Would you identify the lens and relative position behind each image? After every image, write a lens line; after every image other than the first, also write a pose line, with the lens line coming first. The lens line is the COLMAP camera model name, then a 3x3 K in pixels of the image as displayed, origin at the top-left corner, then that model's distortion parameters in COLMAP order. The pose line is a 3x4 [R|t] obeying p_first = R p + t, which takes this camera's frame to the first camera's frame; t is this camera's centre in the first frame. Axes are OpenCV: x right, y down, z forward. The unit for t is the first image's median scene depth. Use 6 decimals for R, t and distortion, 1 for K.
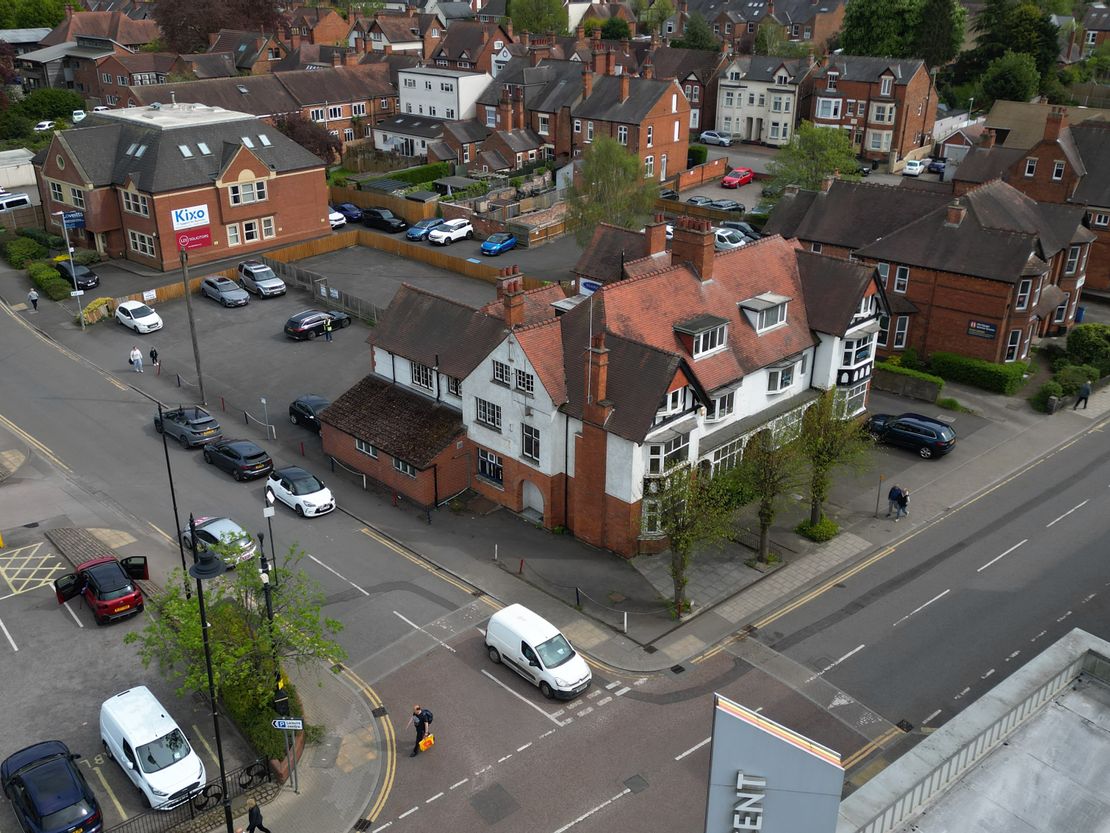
lens RADIAL K [[1028.4, 0, 555.0], [0, 1028.4, 416.5], [0, 0, 1]] dist [0.102790, -0.133303]
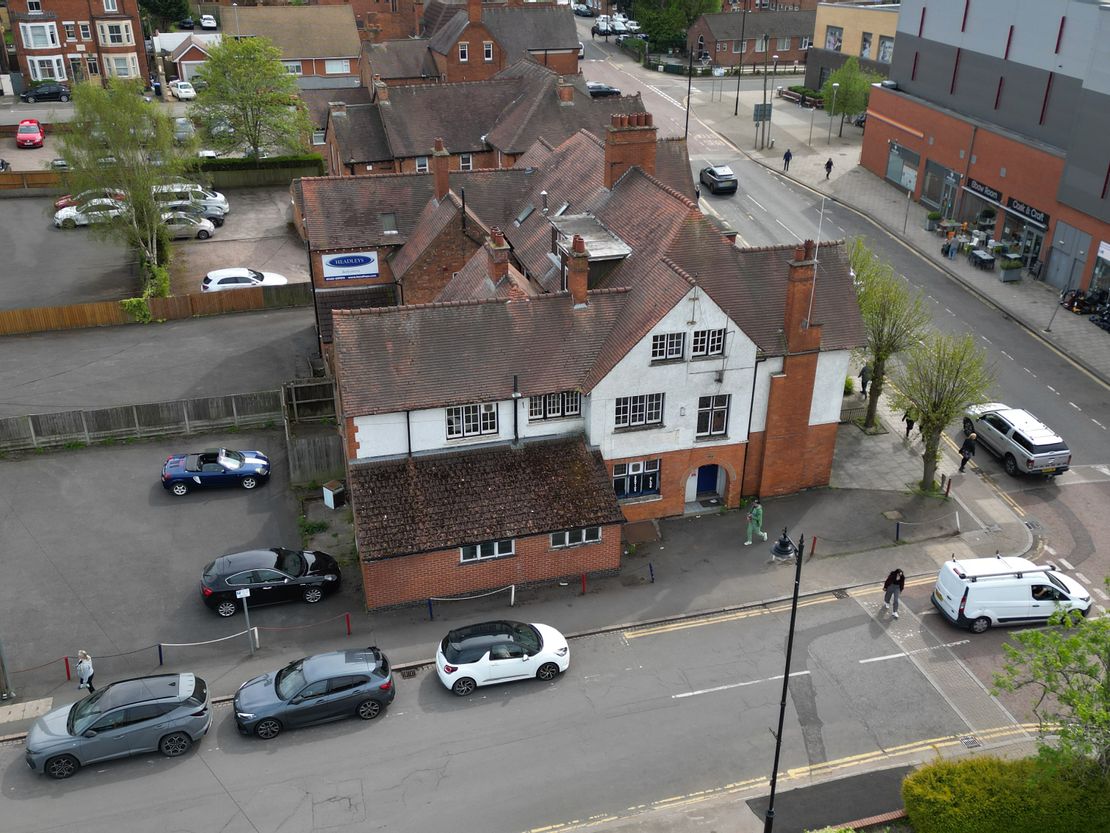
lens RADIAL K [[1028.4, 0, 555.0], [0, 1028.4, 416.5], [0, 0, 1]] dist [0.102790, -0.133303]
pose [[0.500424, -0.394092, 0.770888, -0.594694], [0.350687, 0.906349, 0.235693, -0.173990], [-0.791578, 0.152394, 0.591761, 0.539826]]
